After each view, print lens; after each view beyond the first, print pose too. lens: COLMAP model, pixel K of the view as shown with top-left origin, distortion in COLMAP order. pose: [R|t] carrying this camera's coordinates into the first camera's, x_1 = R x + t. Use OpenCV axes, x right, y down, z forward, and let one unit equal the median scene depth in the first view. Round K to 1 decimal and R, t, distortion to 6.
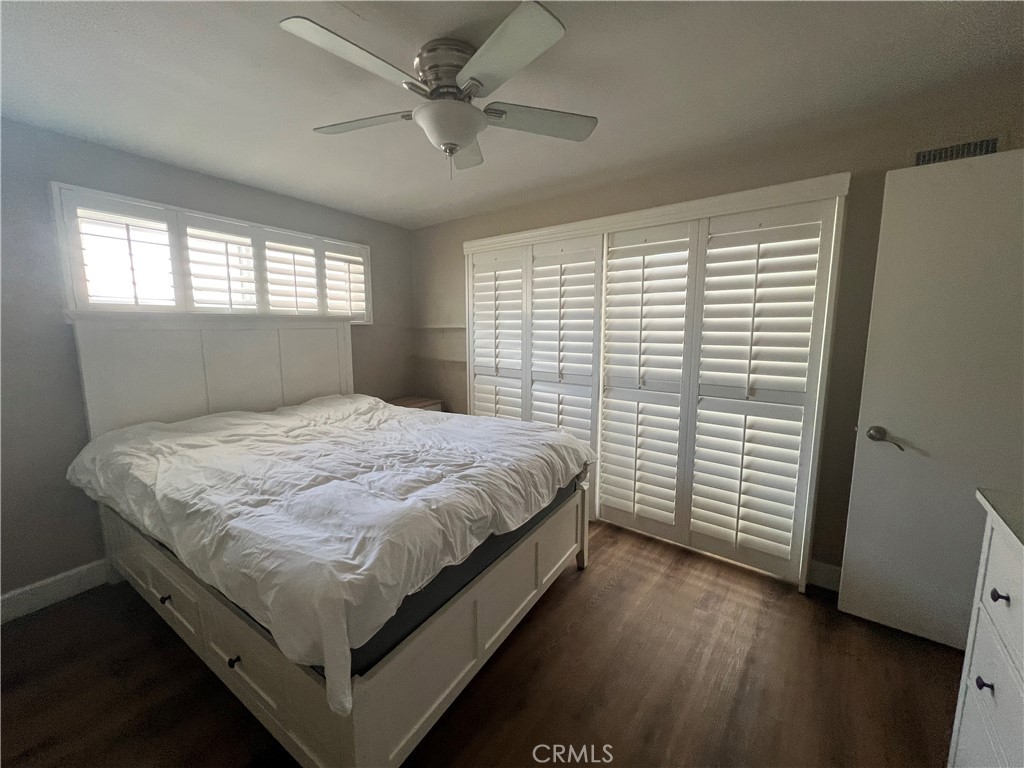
lens RADIAL K [[410.1, 0, 508.3], [0, 410.1, 380.6], [0, 0, 1]] dist [-0.000743, -0.000250]
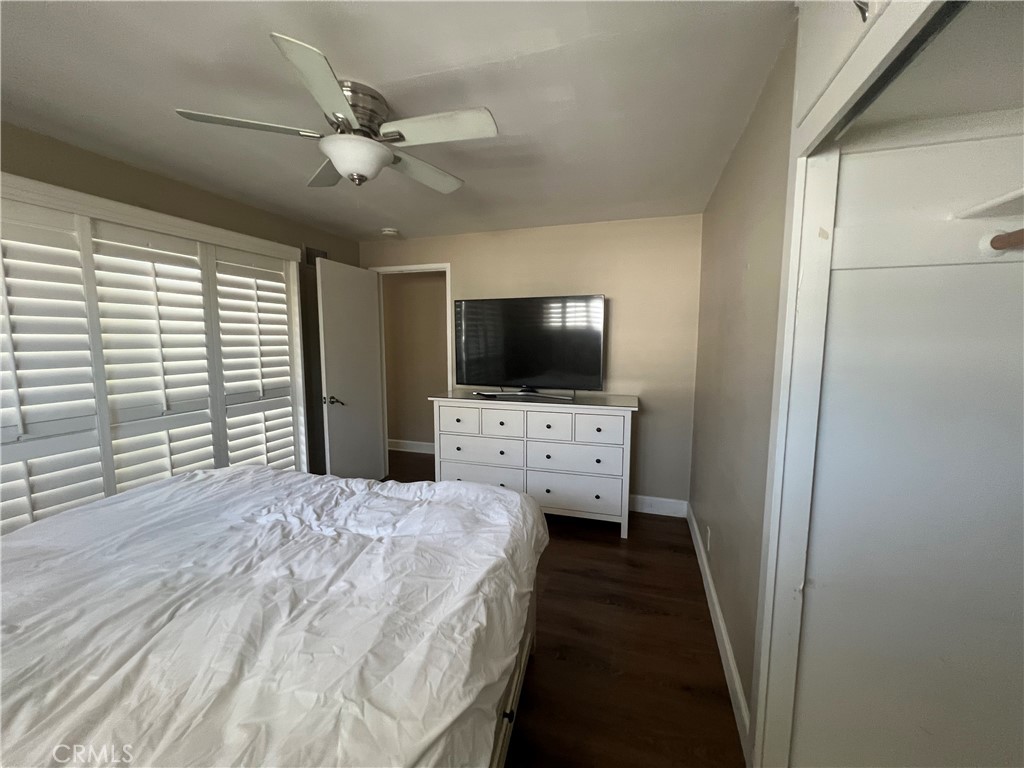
lens RADIAL K [[410.1, 0, 508.3], [0, 410.1, 380.6], [0, 0, 1]] dist [-0.000743, -0.000250]
pose [[-0.358473, -0.089576, 0.929233, -0.836948], [0.130332, 0.980835, 0.144829, -0.094255], [-0.924397, 0.173026, -0.339929, 0.698519]]
